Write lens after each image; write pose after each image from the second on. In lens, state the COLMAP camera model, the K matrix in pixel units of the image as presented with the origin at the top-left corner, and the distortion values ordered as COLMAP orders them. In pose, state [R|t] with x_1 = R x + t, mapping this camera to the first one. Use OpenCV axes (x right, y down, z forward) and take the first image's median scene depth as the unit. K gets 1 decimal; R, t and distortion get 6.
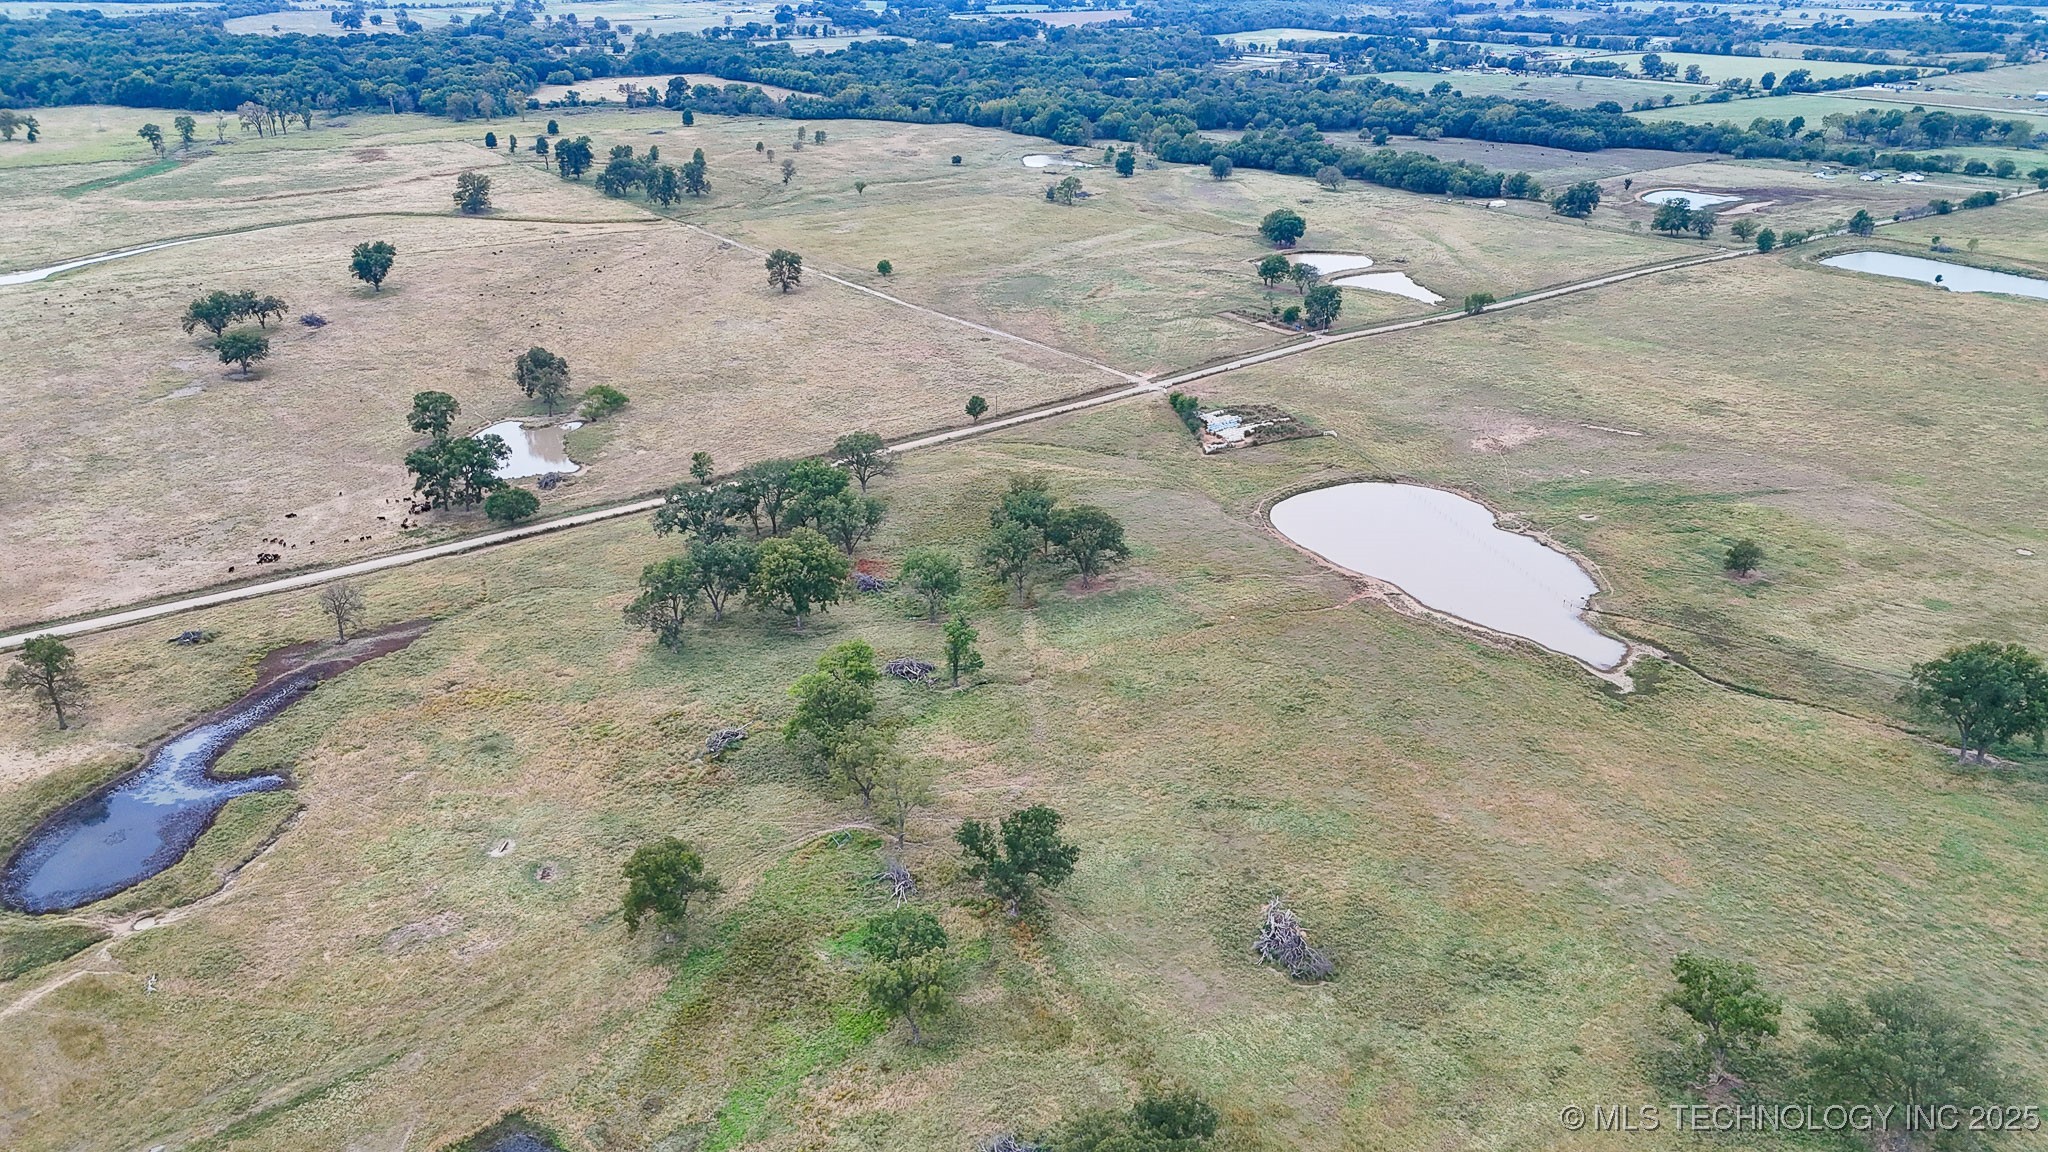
lens RADIAL K [[1486.0, 0, 1031.1], [0, 1486.0, 567.9], [0, 0, 1]] dist [0.078258, -0.073929]
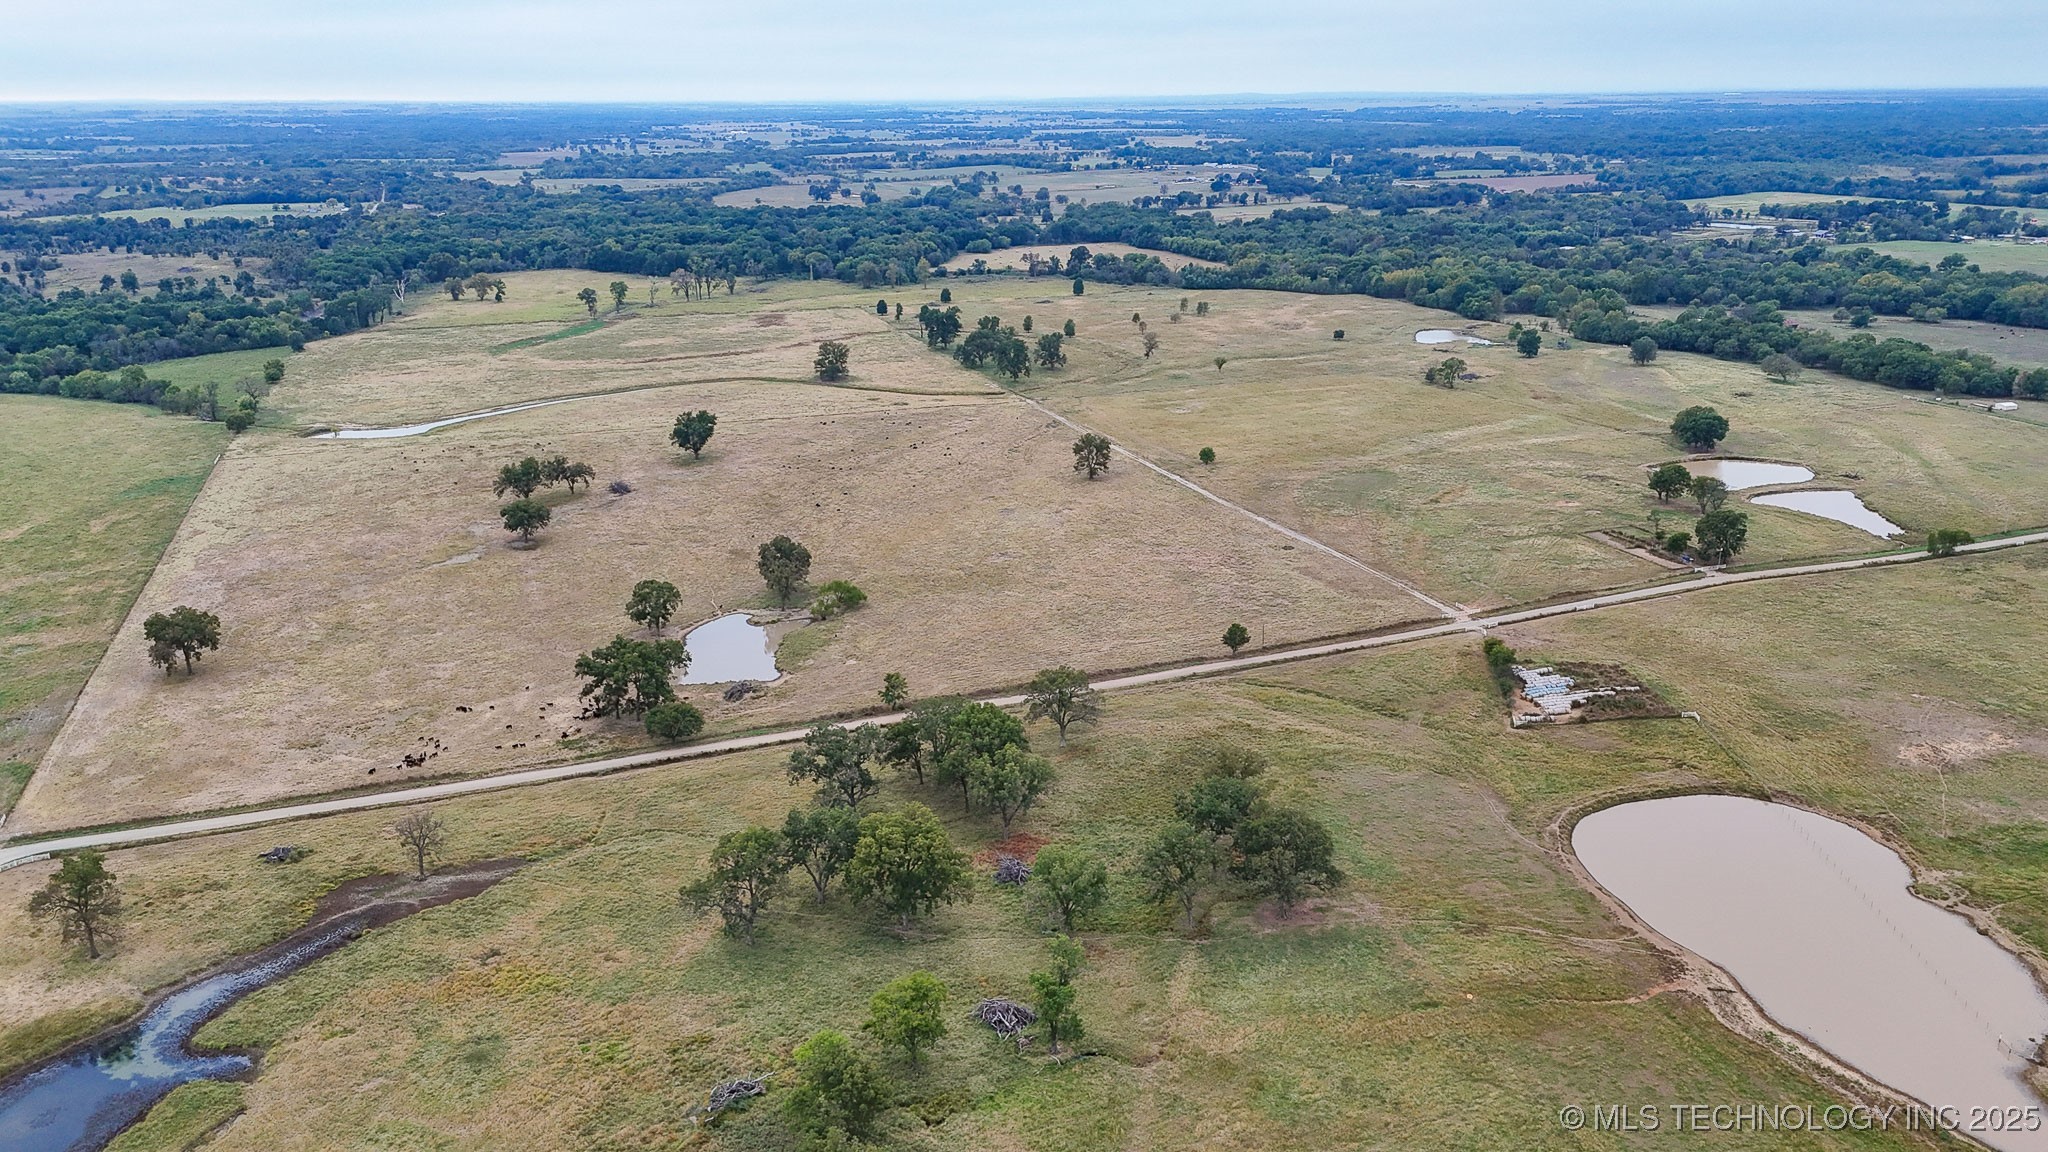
lens RADIAL K [[1486.0, 0, 1031.1], [0, 1486.0, 567.9], [0, 0, 1]] dist [0.078258, -0.073929]
pose [[0.955737, 0.070465, -0.285661, 0.066217], [-0.098636, 0.991449, -0.085442, -0.047190], [0.277198, 0.109836, 0.954514, 0.116132]]
